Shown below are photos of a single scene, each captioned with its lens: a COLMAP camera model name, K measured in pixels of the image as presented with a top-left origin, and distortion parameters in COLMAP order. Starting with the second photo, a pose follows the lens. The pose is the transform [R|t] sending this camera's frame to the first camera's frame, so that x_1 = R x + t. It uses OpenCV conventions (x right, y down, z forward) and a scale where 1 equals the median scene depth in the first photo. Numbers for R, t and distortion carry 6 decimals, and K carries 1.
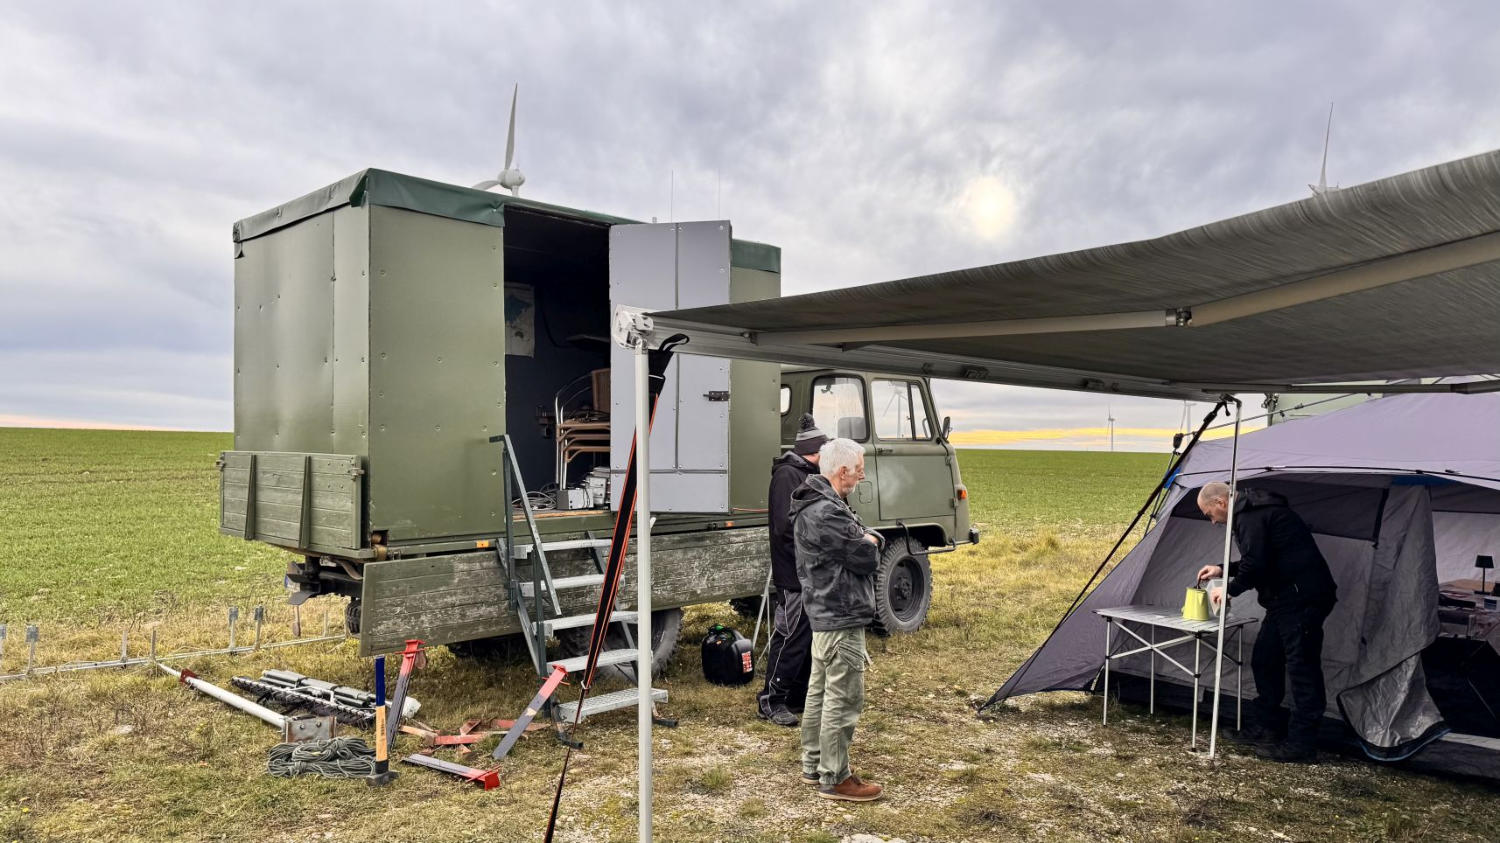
lens RADIAL K [[1031.0, 0, 747.3], [0, 1031.0, 395.7], [0, 0, 1]] dist [0.038283, -0.002244]
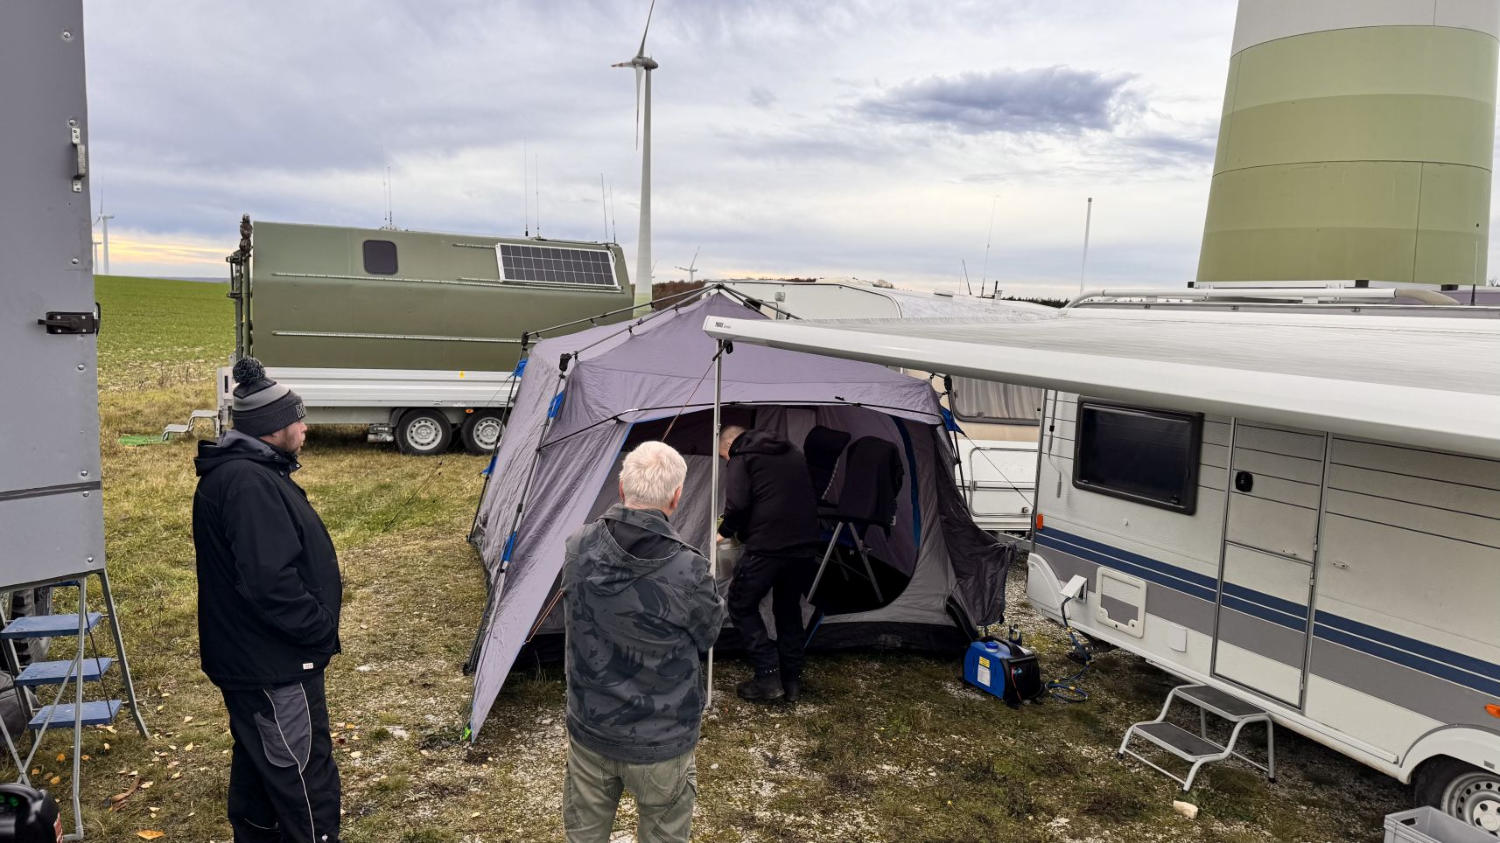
lens RADIAL K [[1031.0, 0, 747.3], [0, 1031.0, 395.7], [0, 0, 1]] dist [0.038283, -0.002244]
pose [[0.371949, -0.081600, 0.924659, -0.376764], [-0.091195, 0.988098, 0.123882, -0.057082], [-0.923763, -0.130402, 0.360081, 0.604433]]
